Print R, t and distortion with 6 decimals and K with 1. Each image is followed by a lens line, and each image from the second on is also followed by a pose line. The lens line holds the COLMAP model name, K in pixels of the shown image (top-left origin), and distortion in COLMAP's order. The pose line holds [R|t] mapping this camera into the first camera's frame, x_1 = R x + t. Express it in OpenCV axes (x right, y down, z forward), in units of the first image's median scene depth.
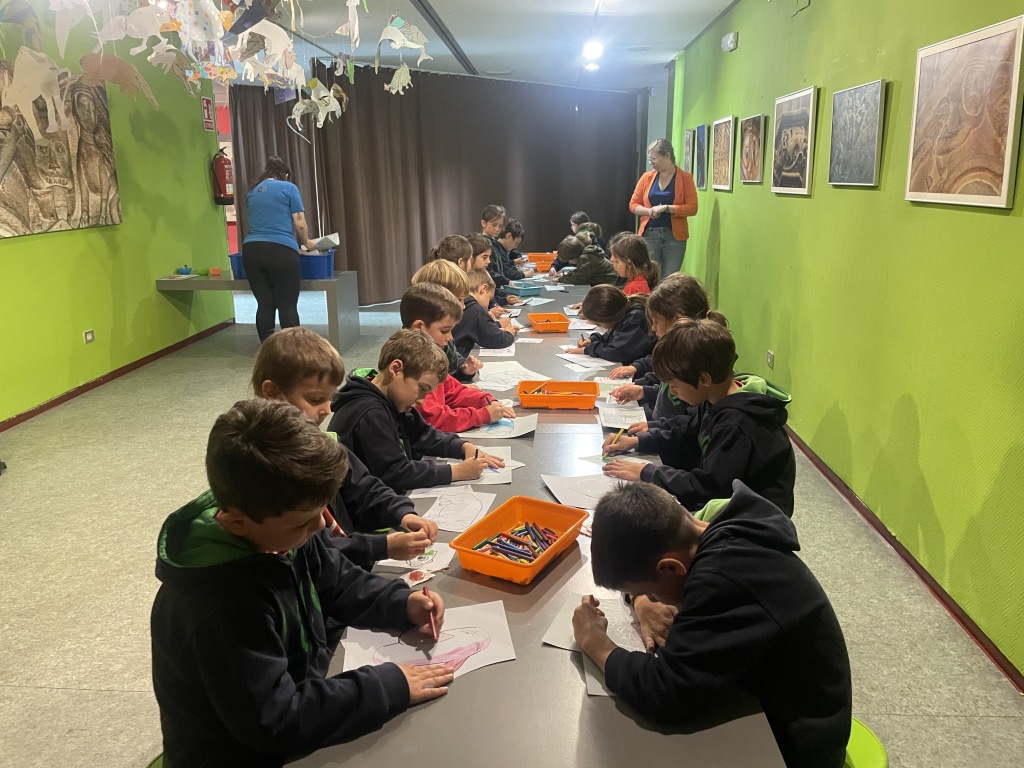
lens RADIAL K [[776.5, 0, 510.9], [0, 776.5, 383.1], [0, 0, 1]] dist [0.013395, -0.027249]
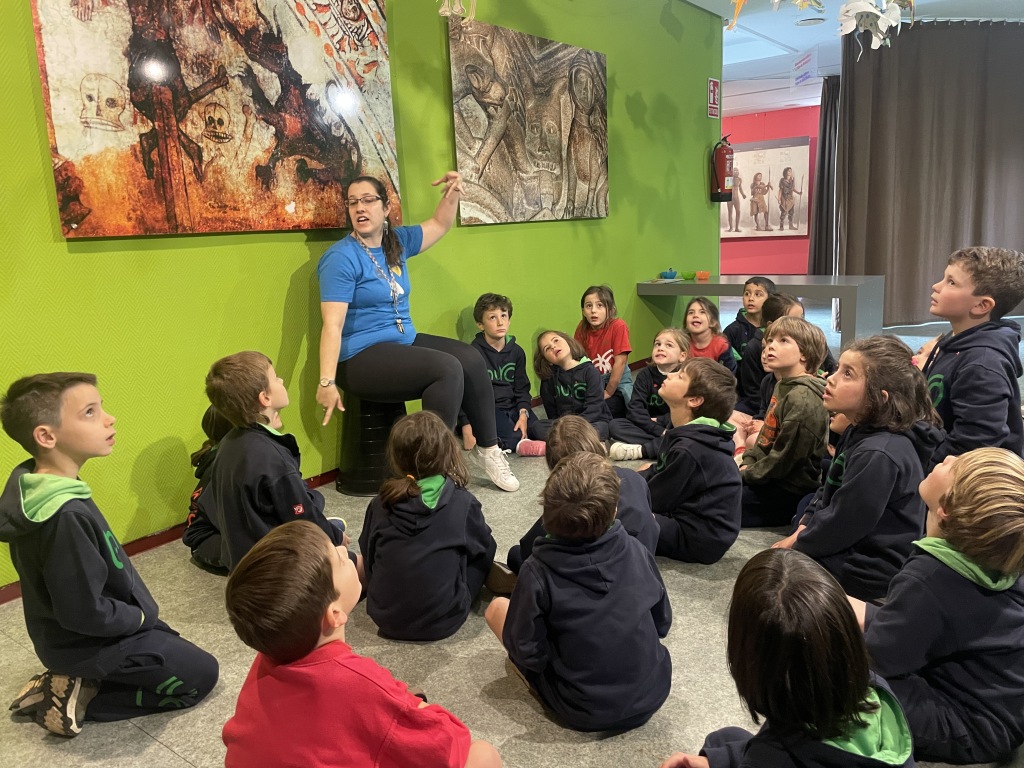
lens RADIAL K [[776.5, 0, 513.3], [0, 776.5, 374.8], [0, 0, 1]] dist [0.013395, -0.027249]
pose [[0.826906, 0.080906, -0.556489, -0.086279], [-0.108783, 0.993918, -0.017142, 0.001769], [0.551718, 0.074711, 0.830678, 0.232517]]
